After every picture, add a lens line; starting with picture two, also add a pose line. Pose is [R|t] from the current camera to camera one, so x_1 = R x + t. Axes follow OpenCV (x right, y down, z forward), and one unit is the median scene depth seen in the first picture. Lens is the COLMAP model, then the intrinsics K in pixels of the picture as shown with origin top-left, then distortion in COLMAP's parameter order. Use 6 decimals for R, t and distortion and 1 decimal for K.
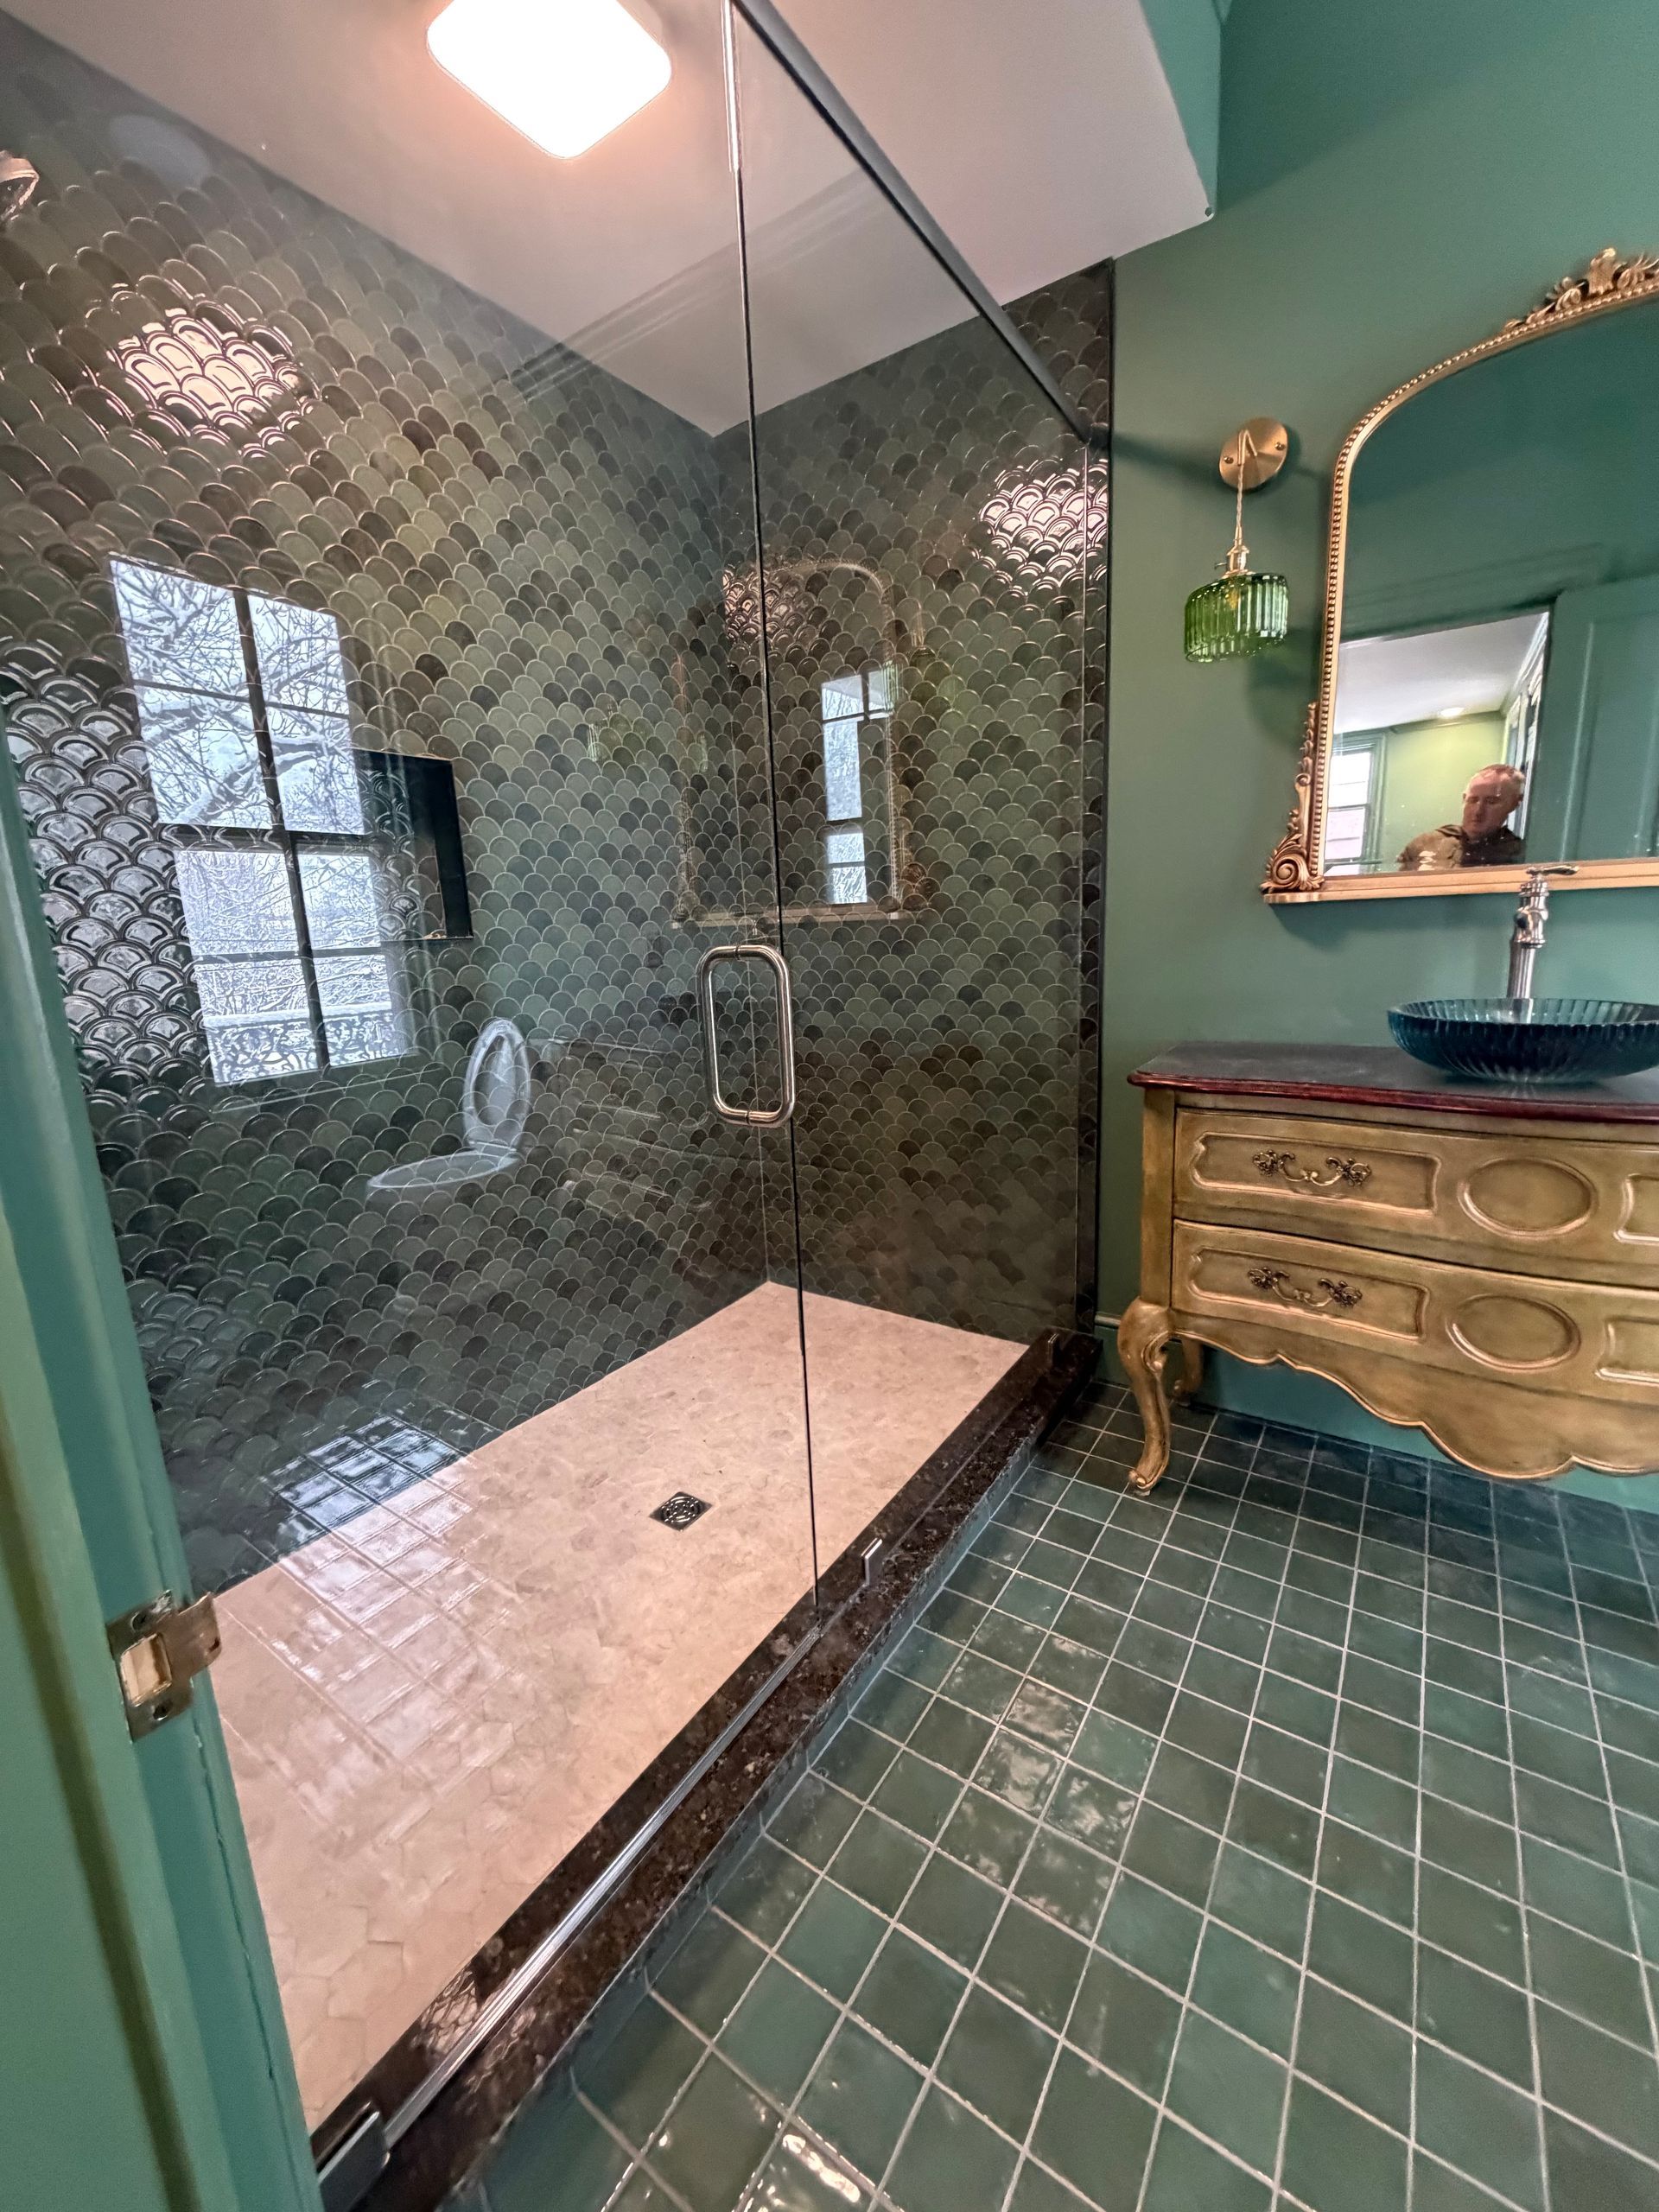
lens RADIAL K [[880.3, 0, 828.8], [0, 880.3, 1101.1], [0, 0, 1]] dist [0.000588, -0.000196]
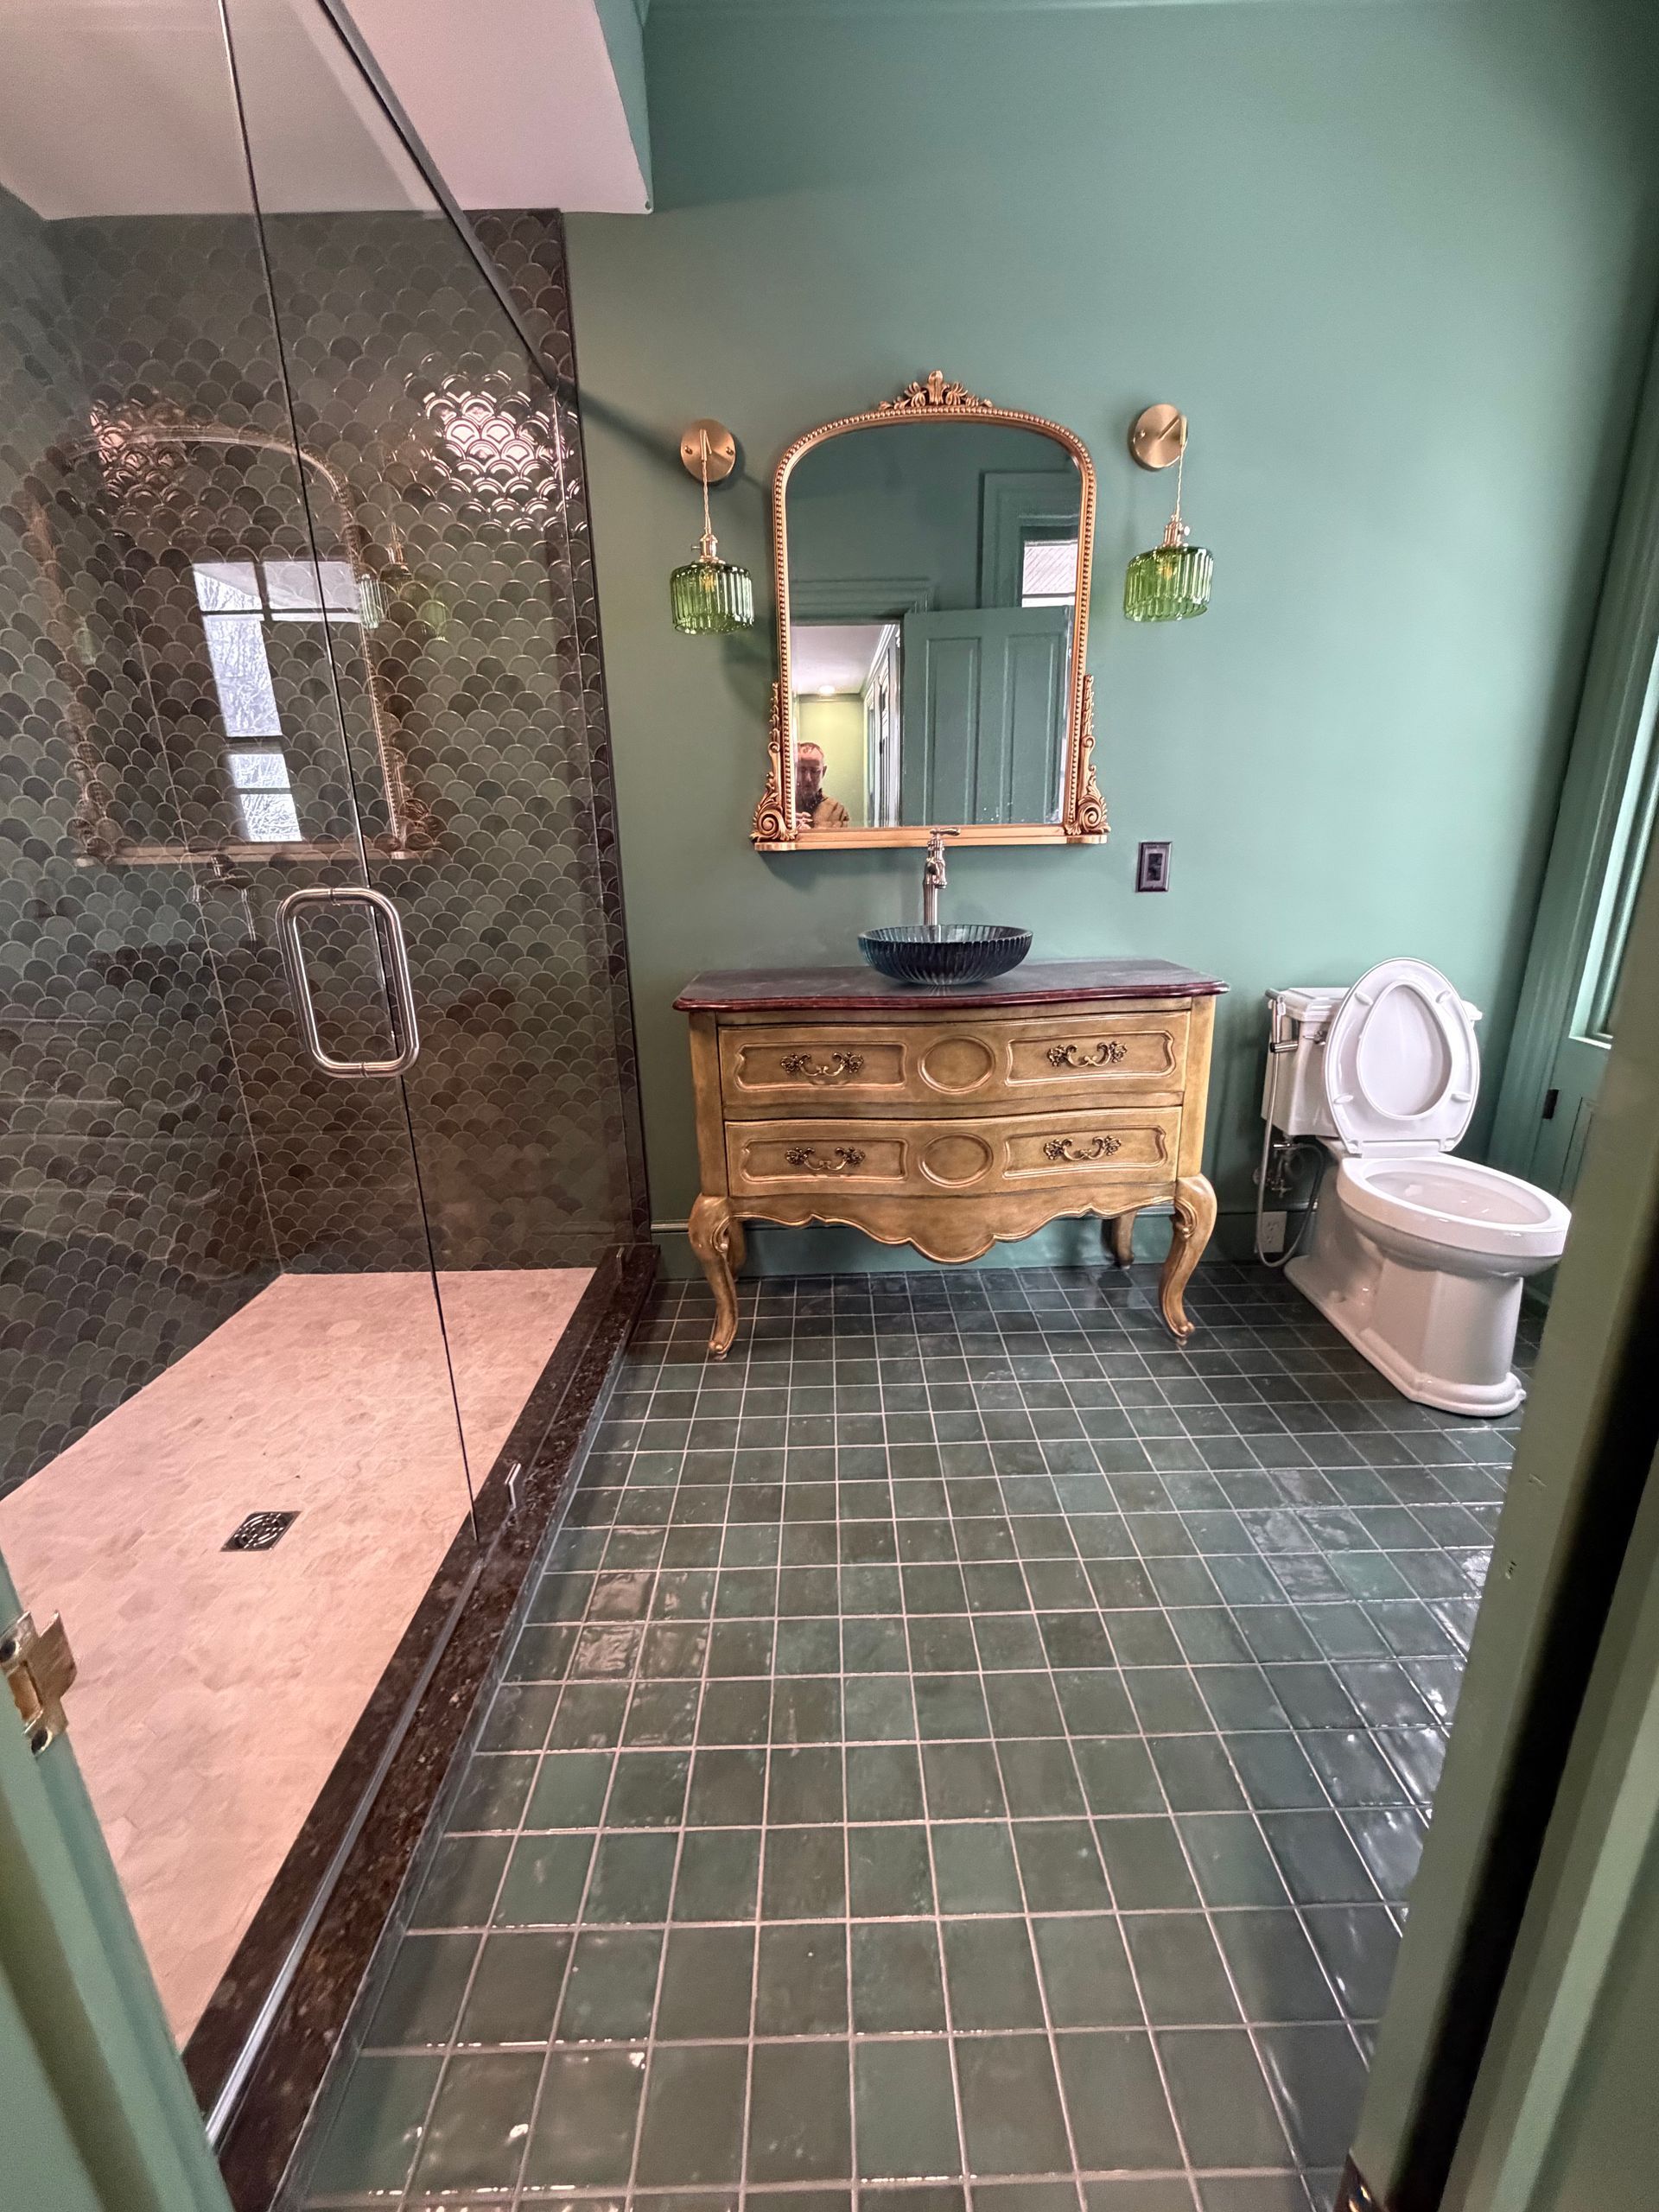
lens RADIAL K [[880.3, 0, 828.8], [0, 880.3, 1101.1], [0, 0, 1]] dist [0.000588, -0.000196]
pose [[0.822997, -0.136865, 0.551312, -0.128972], [0.101267, 0.990343, 0.094684, 0.008352], [-0.558947, -0.022095, 0.828909, -0.051505]]
